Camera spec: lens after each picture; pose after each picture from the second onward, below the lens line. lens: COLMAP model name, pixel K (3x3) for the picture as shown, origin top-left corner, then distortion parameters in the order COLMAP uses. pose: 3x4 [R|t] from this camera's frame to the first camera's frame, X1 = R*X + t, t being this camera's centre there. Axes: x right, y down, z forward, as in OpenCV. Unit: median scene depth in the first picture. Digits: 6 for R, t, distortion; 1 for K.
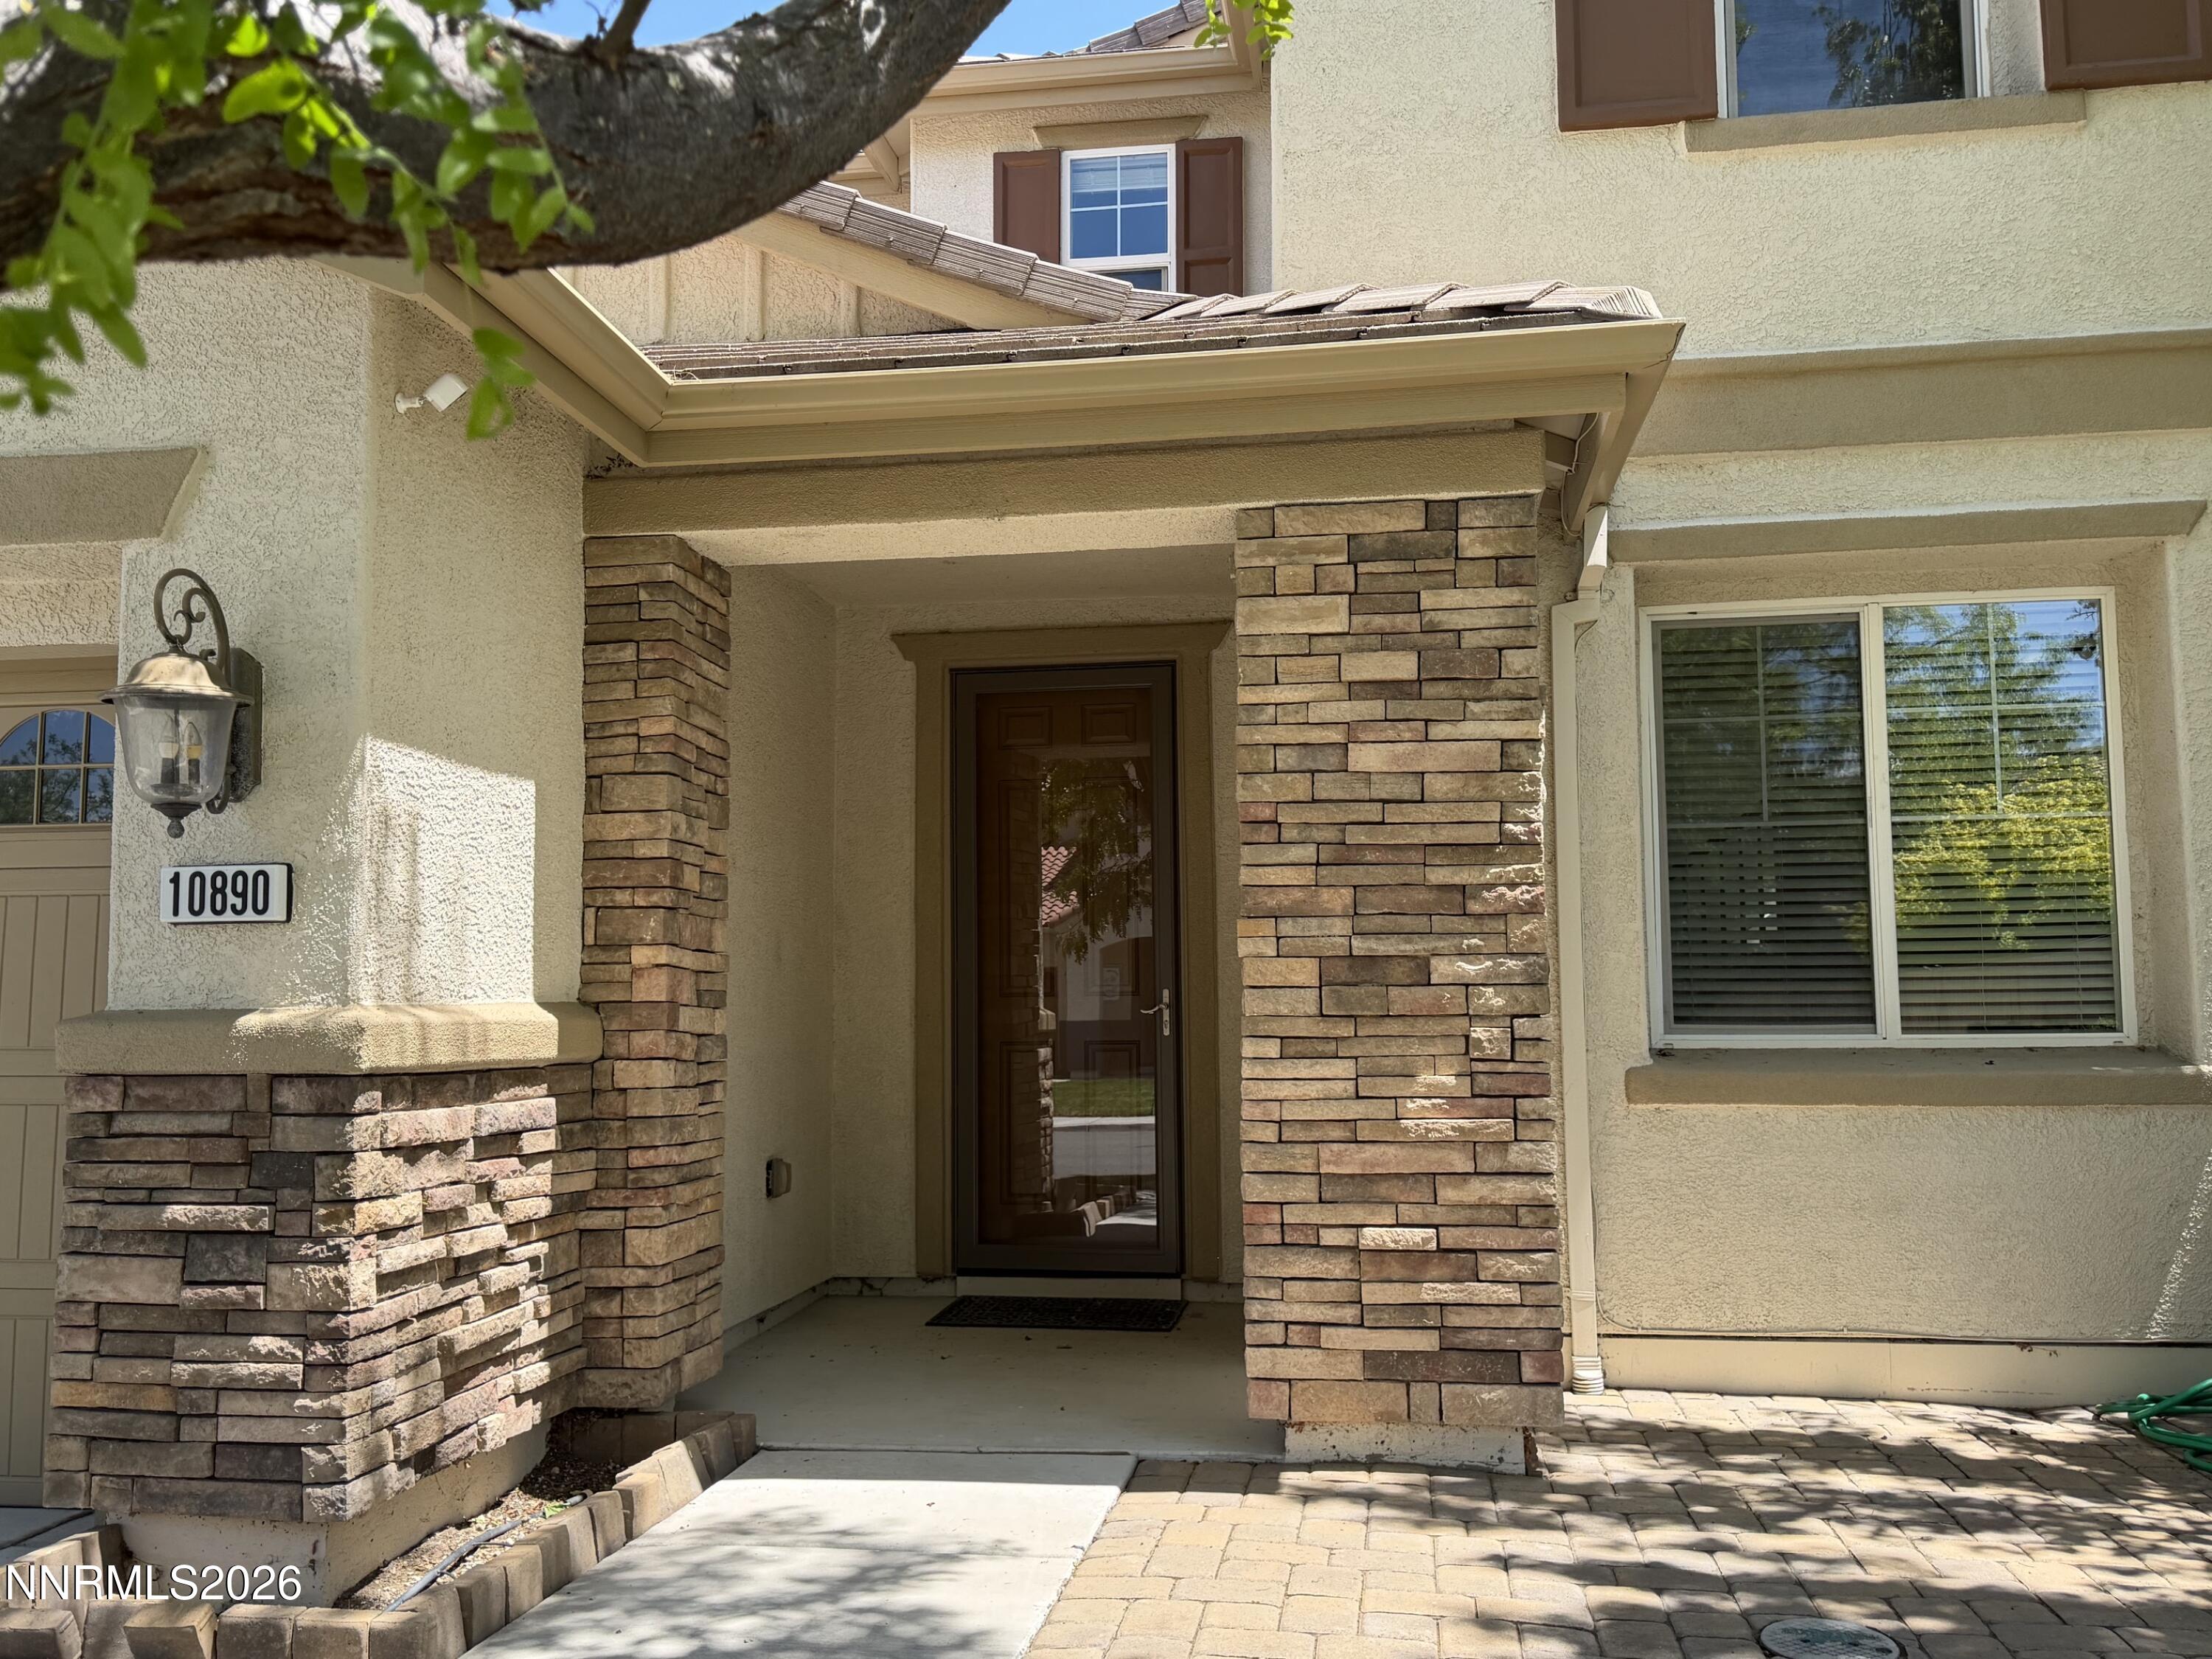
lens RADIAL K [[1905.4, 0, 1105.3], [0, 1905.4, 844.7], [0, 0, 1]] dist [0.167067, -0.319578]
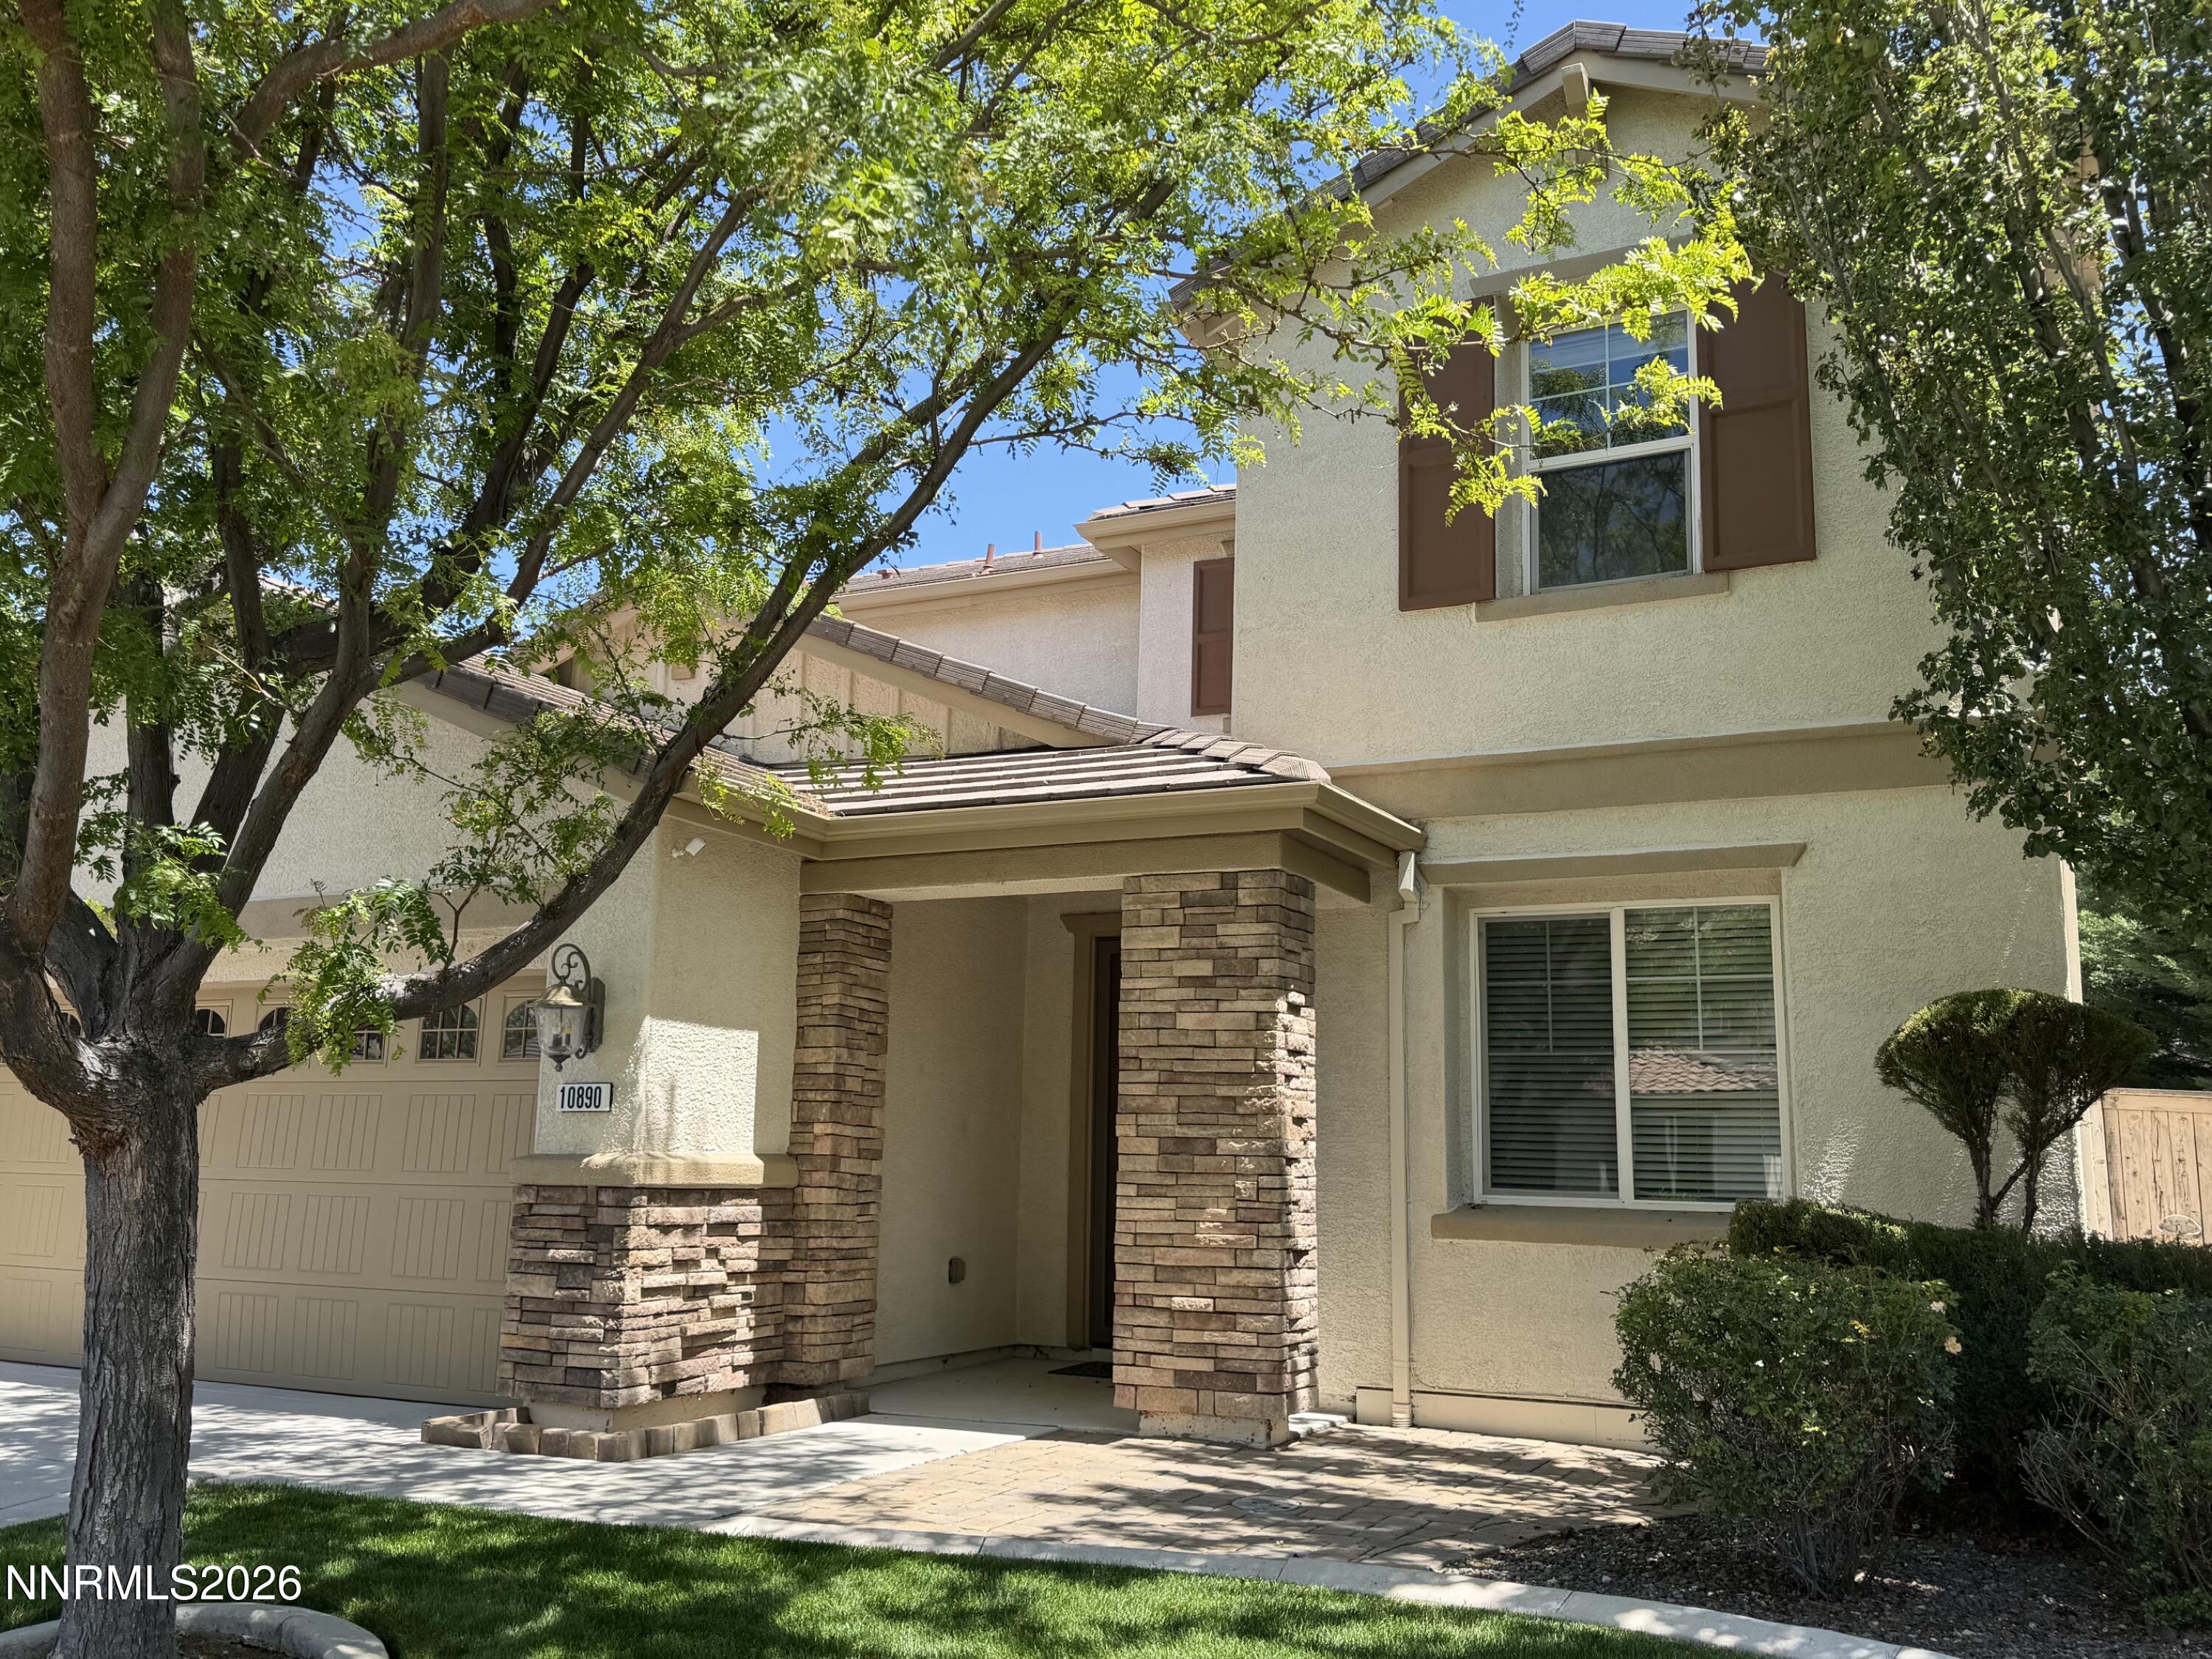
lens RADIAL K [[1905.4, 0, 1105.3], [0, 1905.4, 844.7], [0, 0, 1]] dist [0.167067, -0.319578]
pose [[0.952298, -0.024849, -0.304157, 0.607126], [-0.000655, 0.996510, -0.083466, -0.061454], [0.305170, 0.079683, 0.948958, -0.686695]]
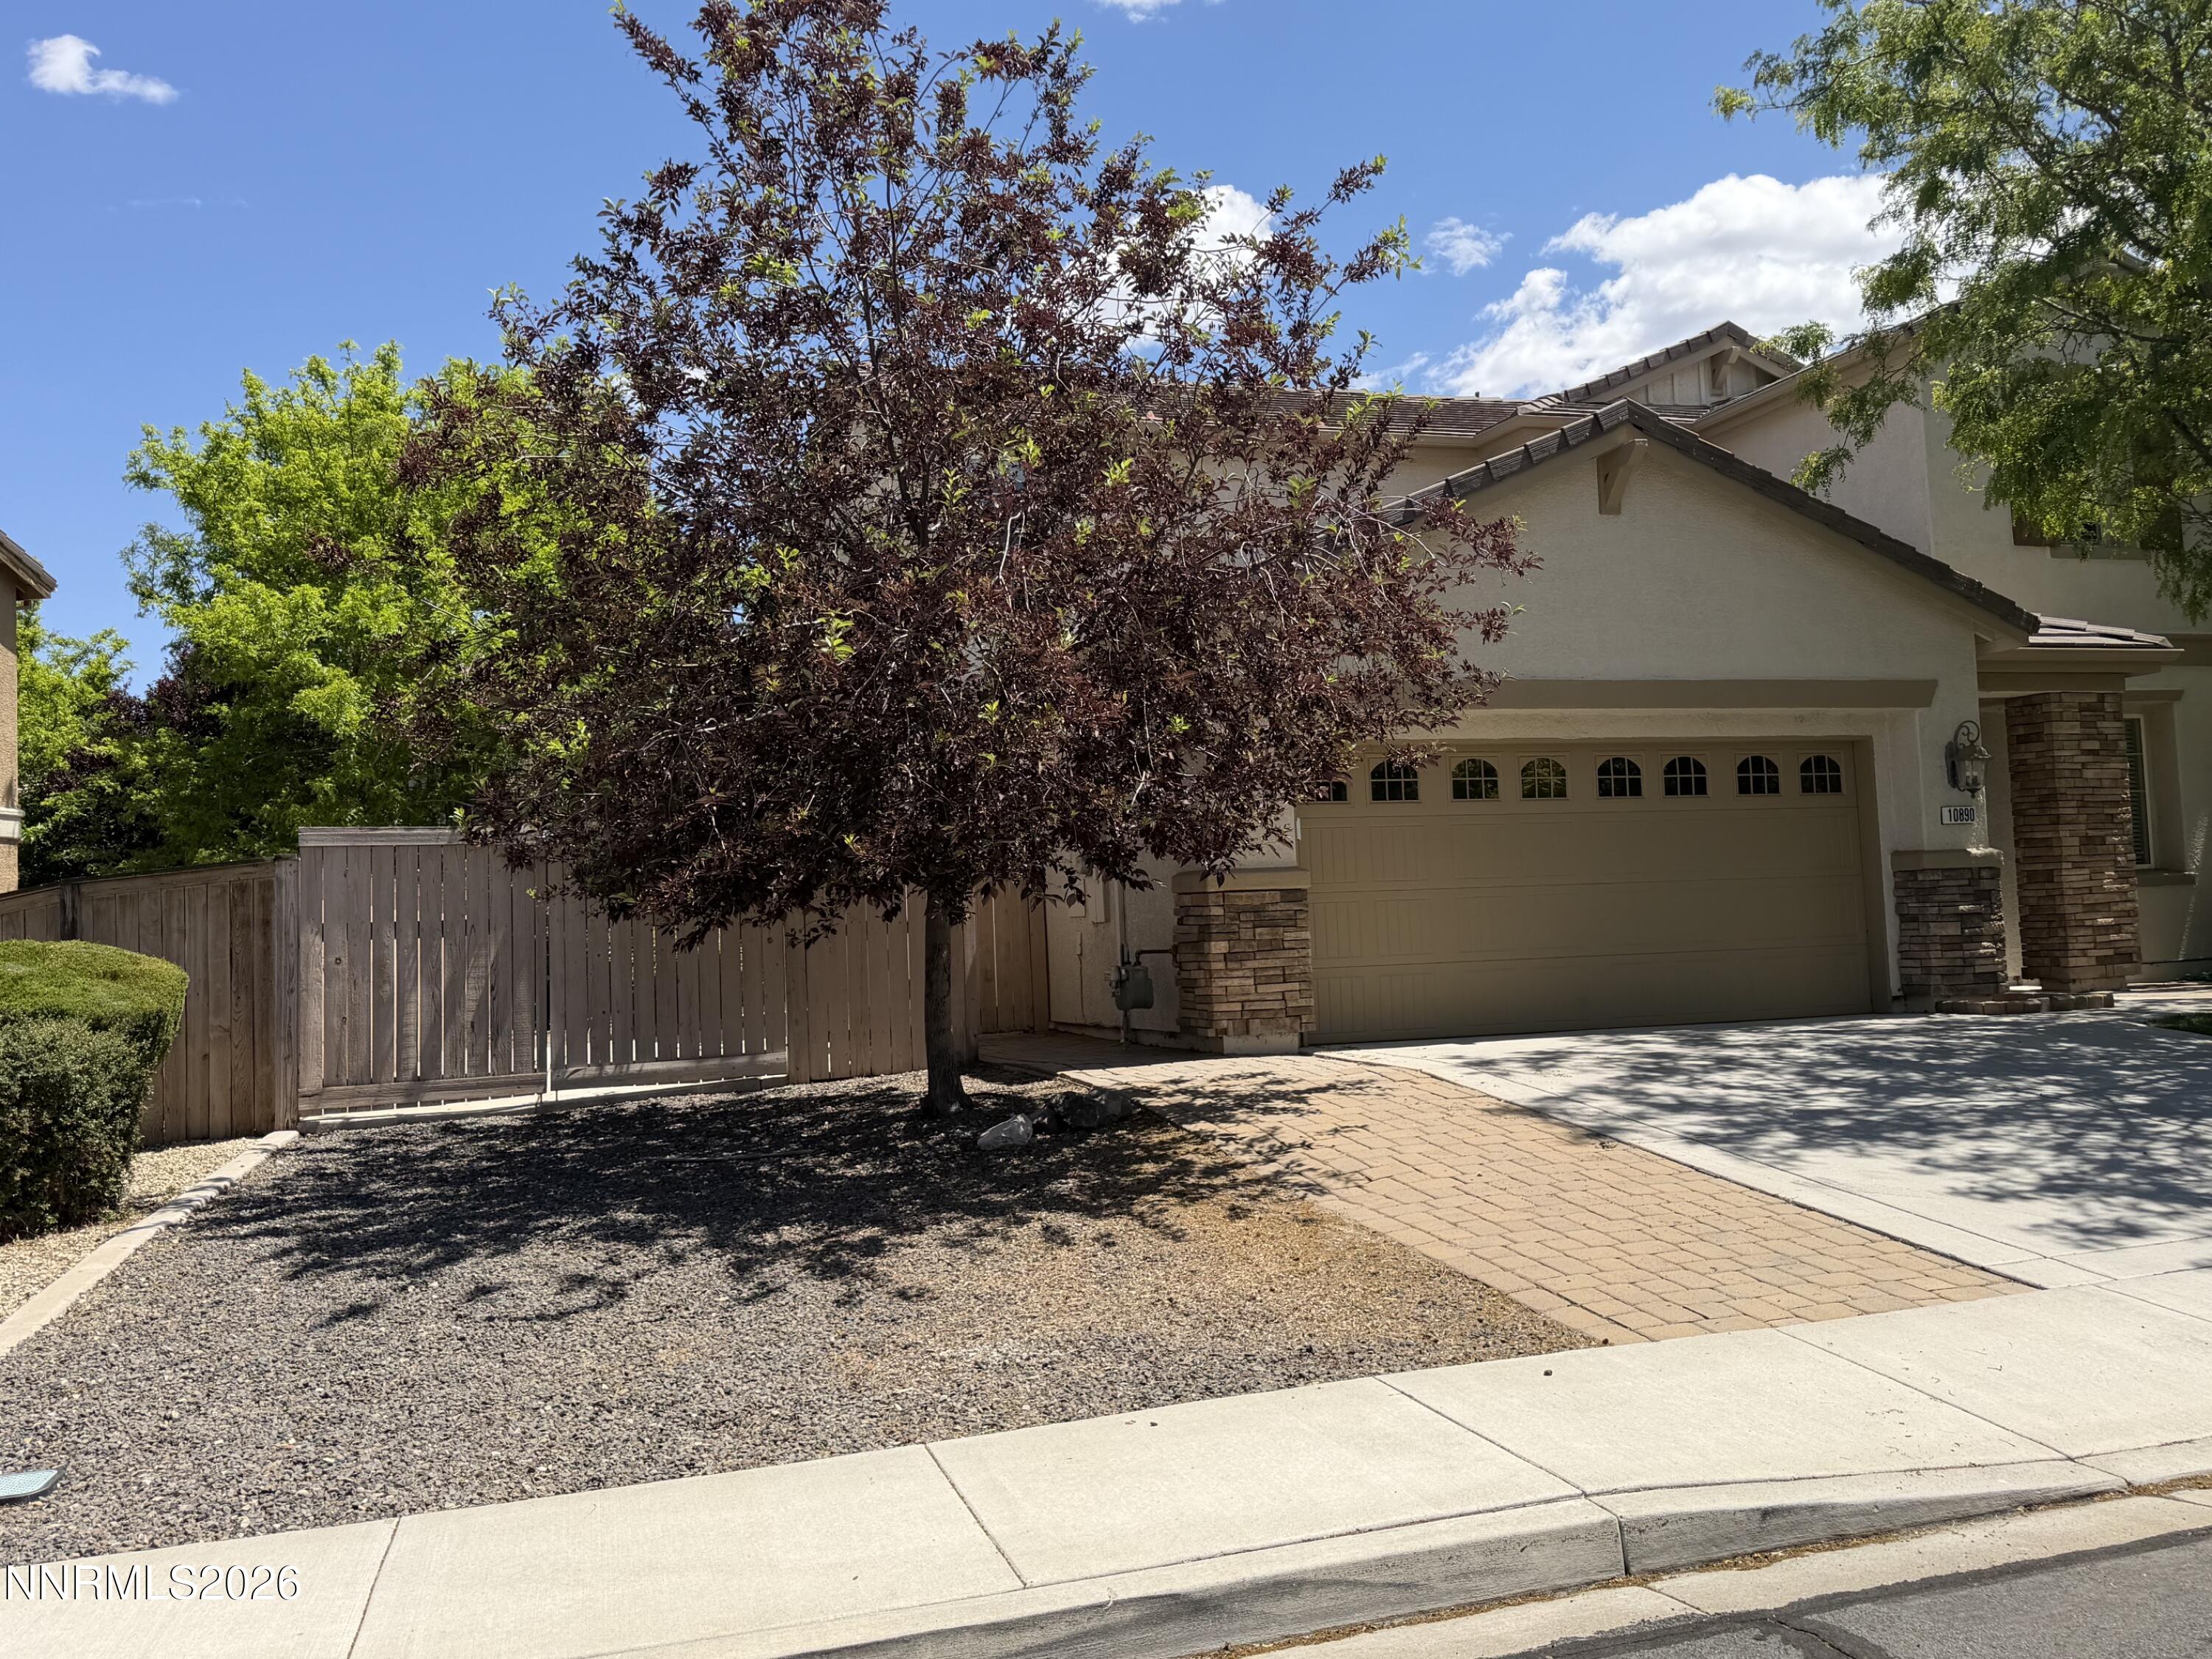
lens RADIAL K [[1905.4, 0, 1105.3], [0, 1905.4, 844.7], [0, 0, 1]] dist [0.167067, -0.319578]
pose [[0.876549, -0.007535, 0.481254, -2.899903], [-0.003361, 0.999757, 0.021775, 0.007720], [-0.481302, -0.020705, 0.876310, -1.067976]]
